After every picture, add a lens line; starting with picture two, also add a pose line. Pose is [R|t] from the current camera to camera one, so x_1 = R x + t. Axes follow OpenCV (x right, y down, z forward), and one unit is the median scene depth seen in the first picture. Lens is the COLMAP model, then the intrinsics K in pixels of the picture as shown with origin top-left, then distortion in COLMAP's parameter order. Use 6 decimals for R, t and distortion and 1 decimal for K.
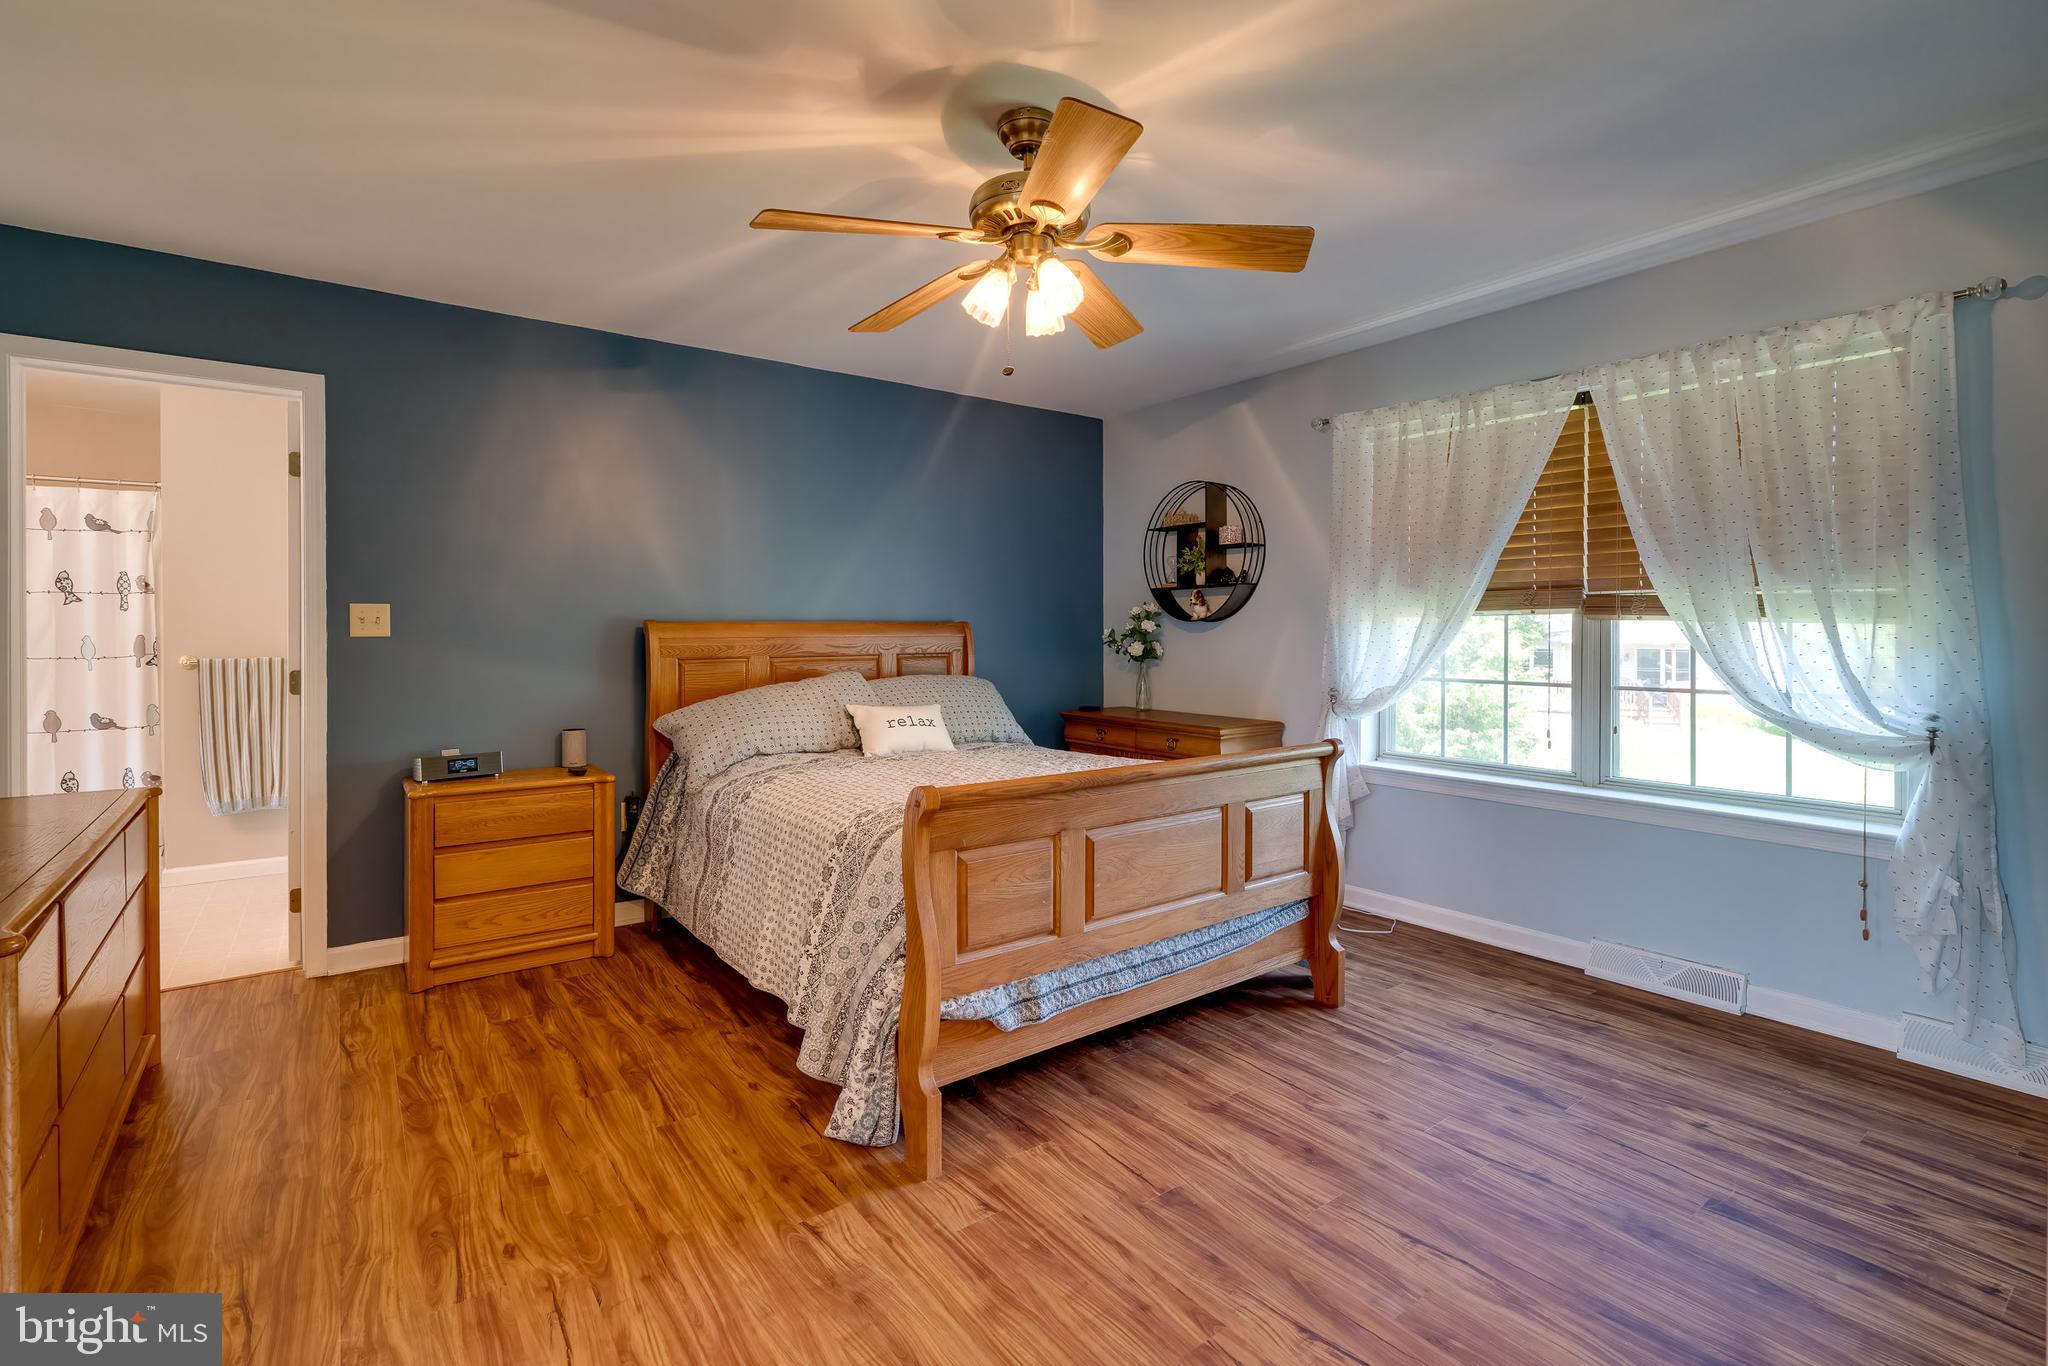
lens RADIAL K [[943.6, 0, 999.6], [0, 943.6, 641.8], [0, 0, 1]] dist [-0.013998, 0.006746]
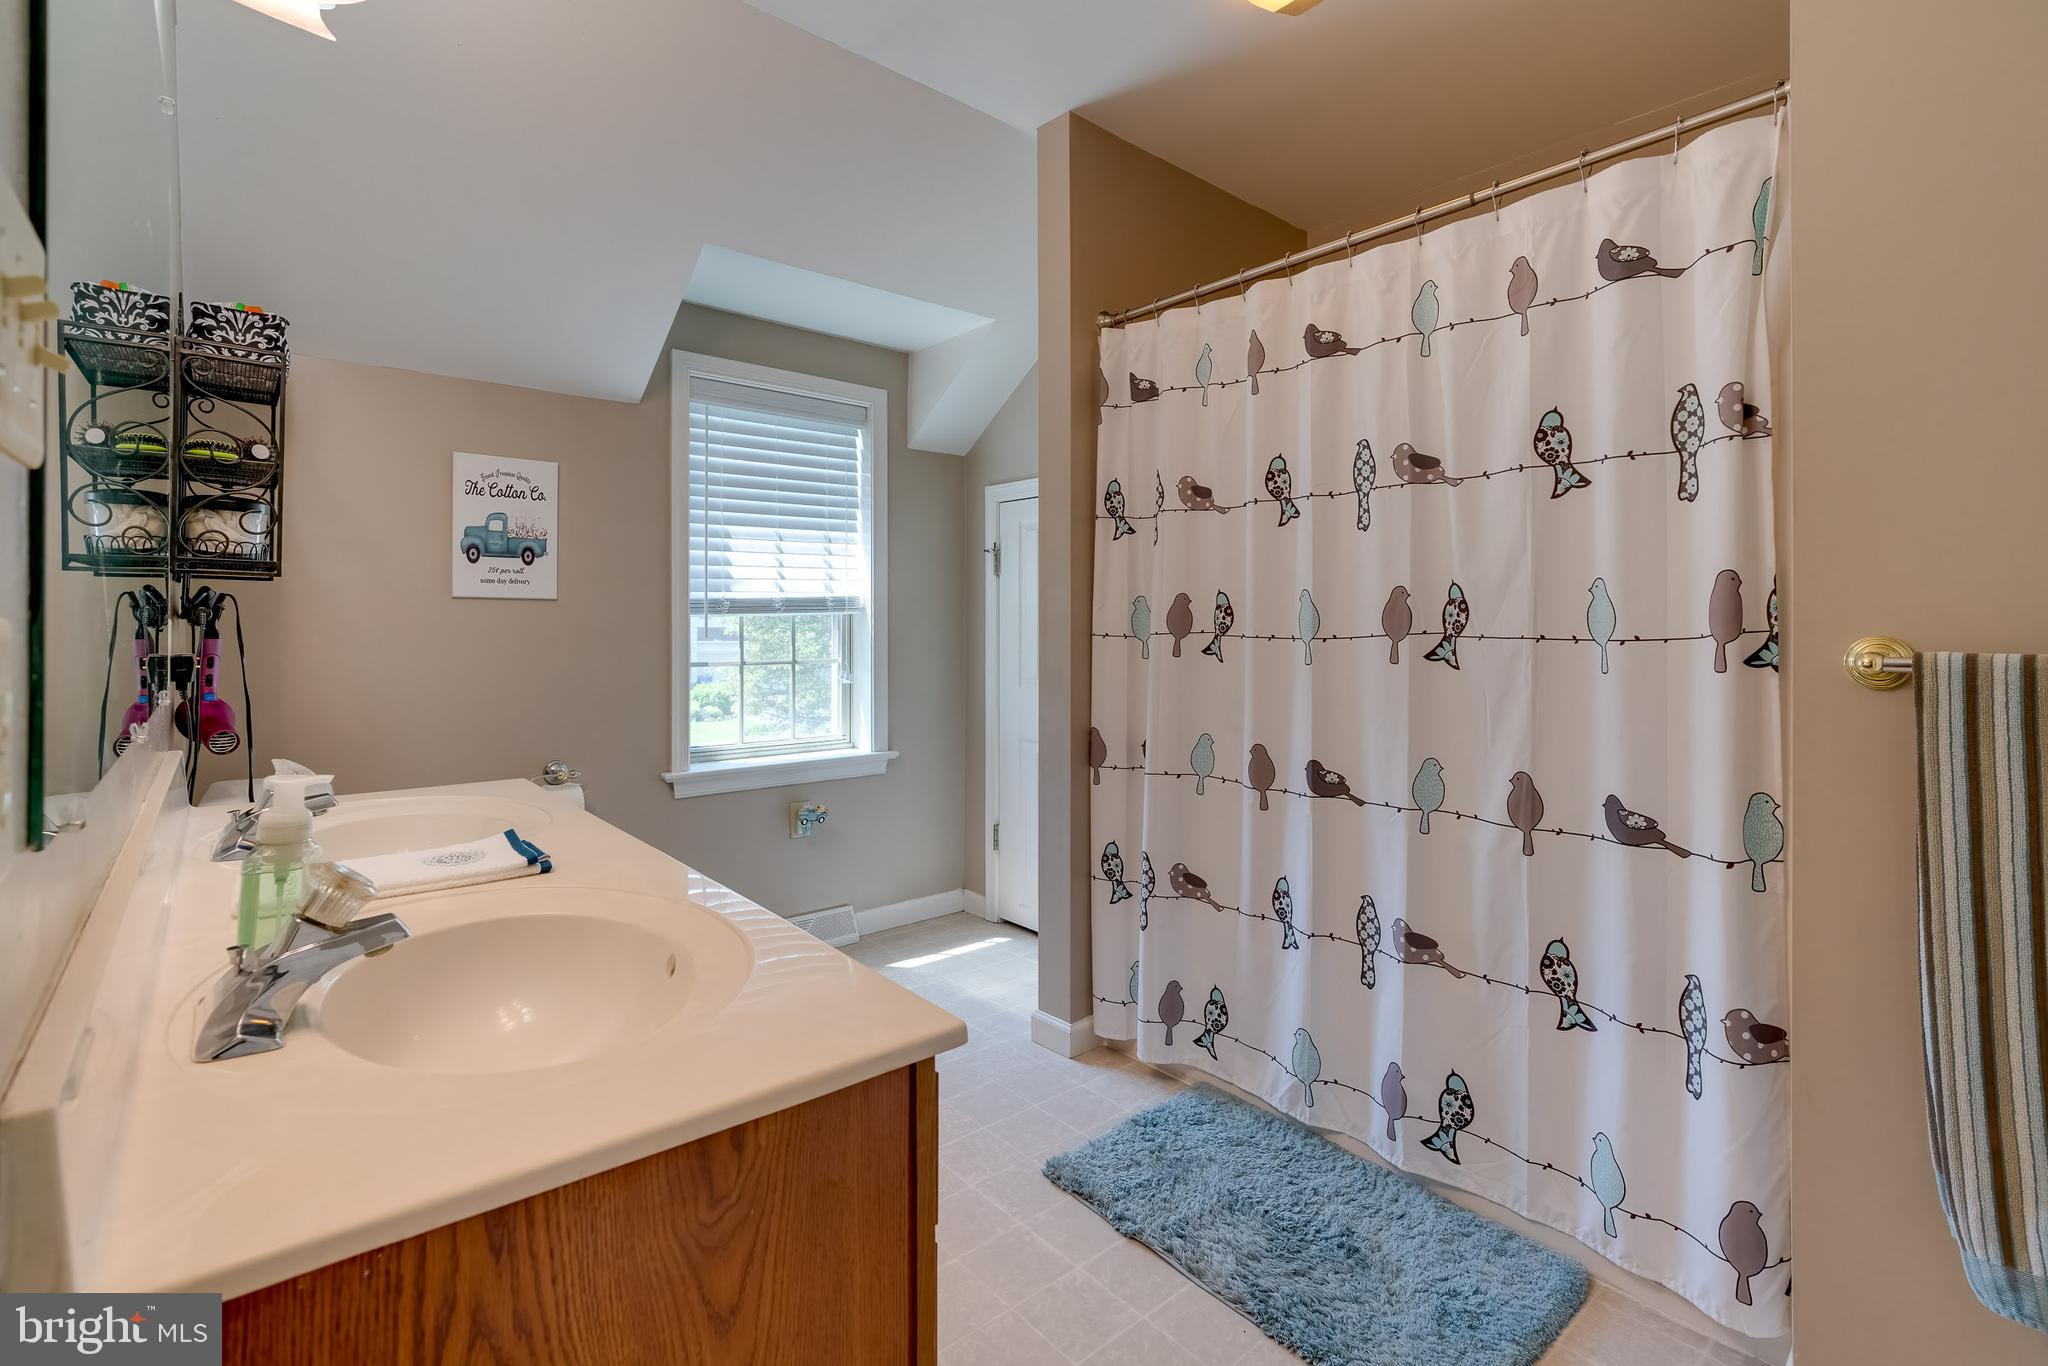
lens RADIAL K [[943.6, 0, 1048.6], [0, 943.6, 620.2], [0, 0, 1]] dist [-0.013998, 0.006746]
pose [[0.106862, -0.005269, -0.994260, -0.765437], [-0.015878, 0.999849, -0.007005, 0.018964], [0.994147, 0.016535, 0.106762, 0.902494]]
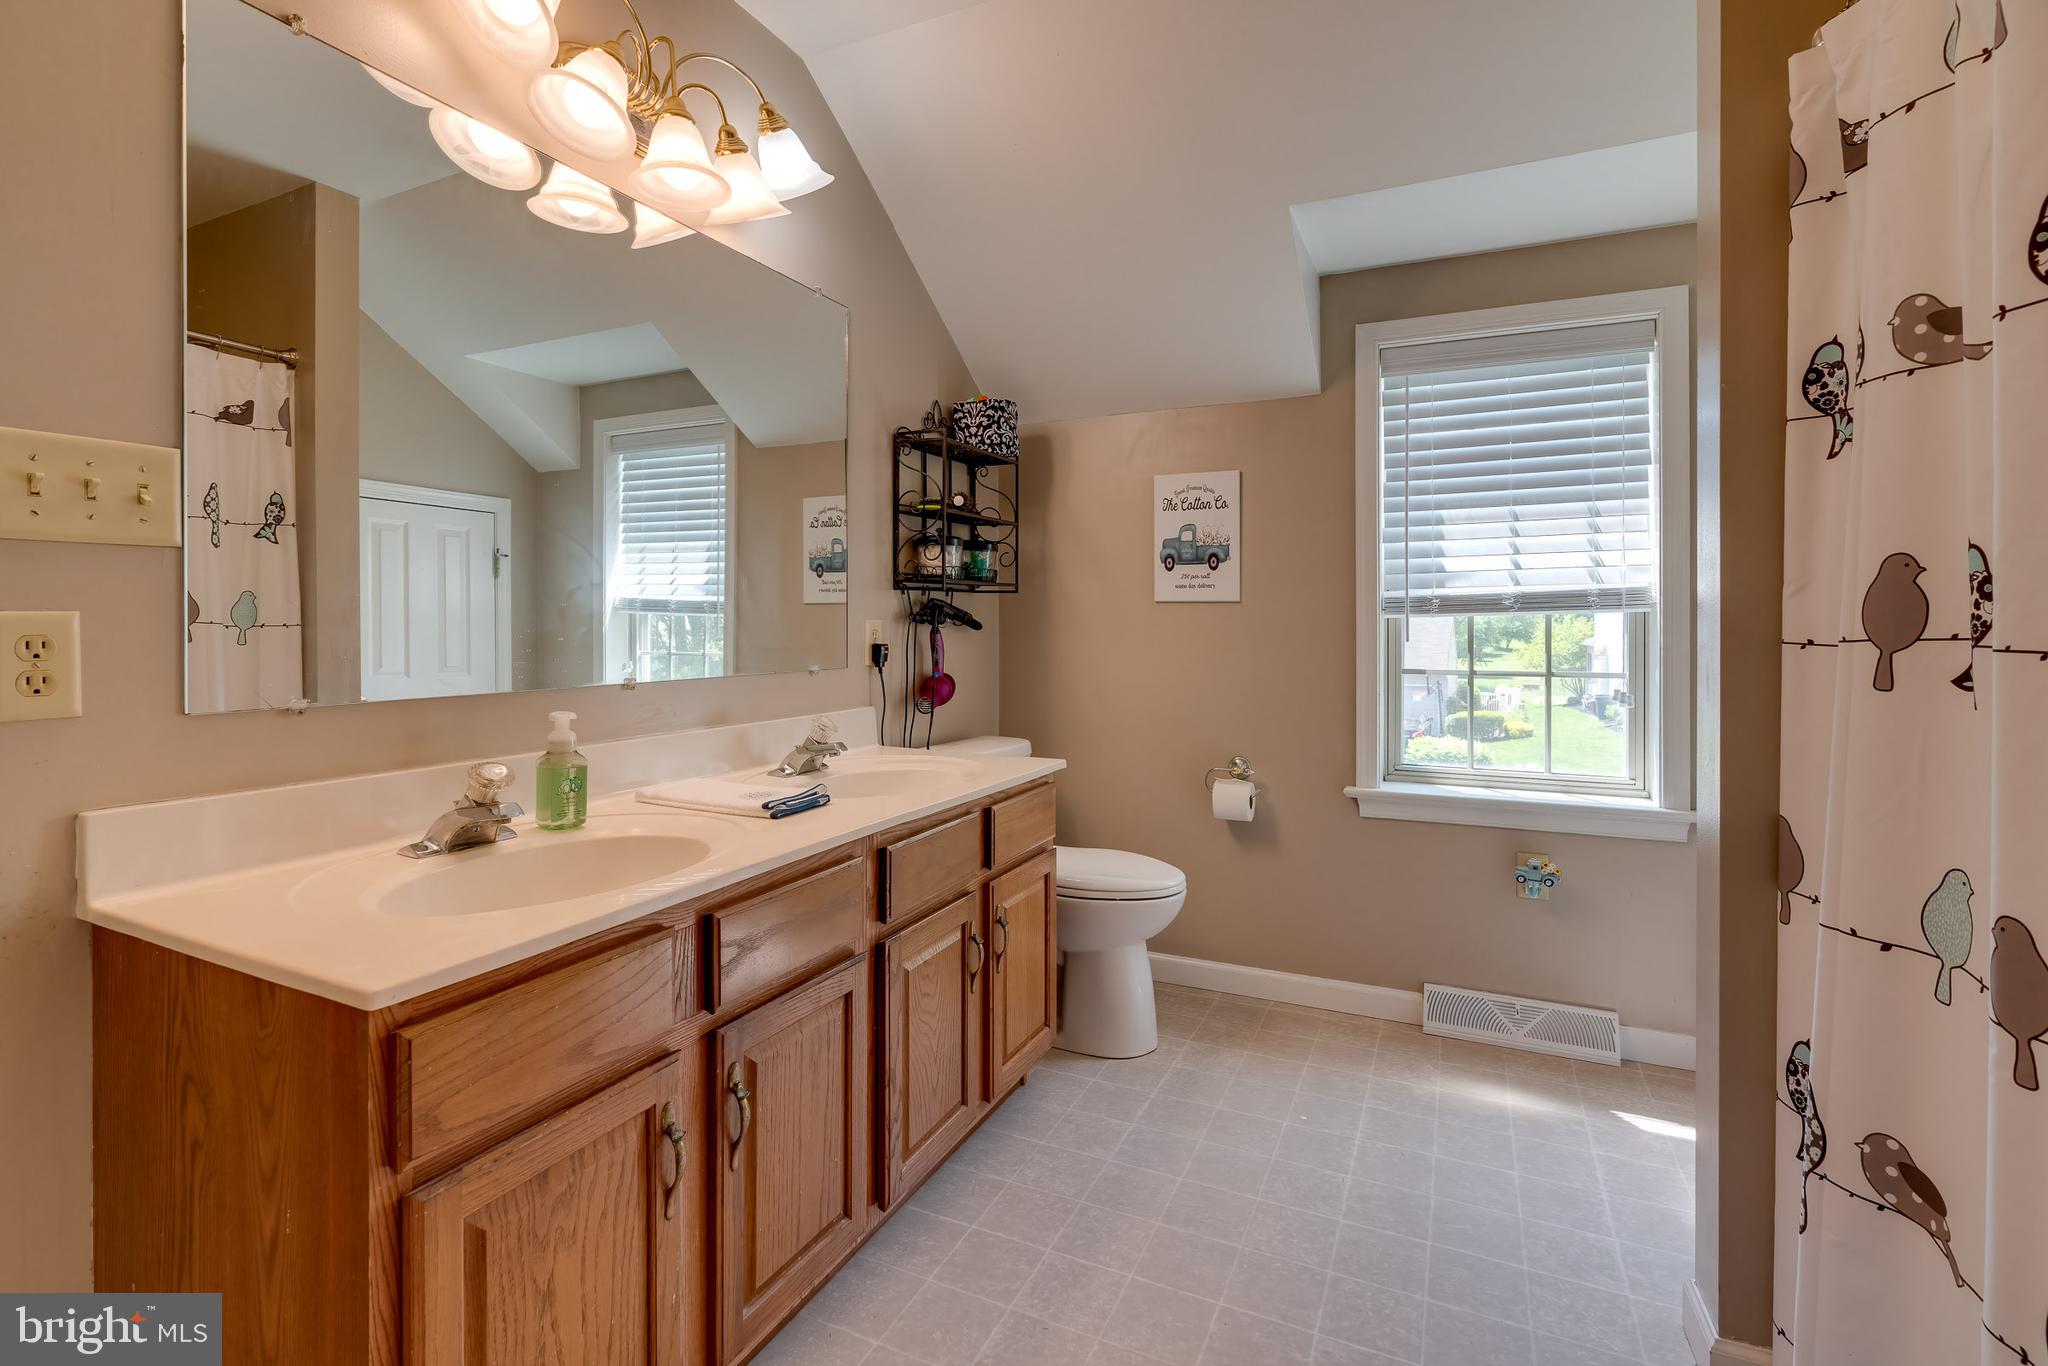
lens RADIAL K [[943.6, 0, 1026.6], [0, 943.6, 627.4], [0, 0, 1]] dist [-0.013998, 0.006746]
pose [[-0.871069, -0.004918, -0.491137, -1.011988], [-0.012142, 0.999860, 0.011522, 0.017967], [0.491011, 0.015999, -0.871006, 1.184482]]
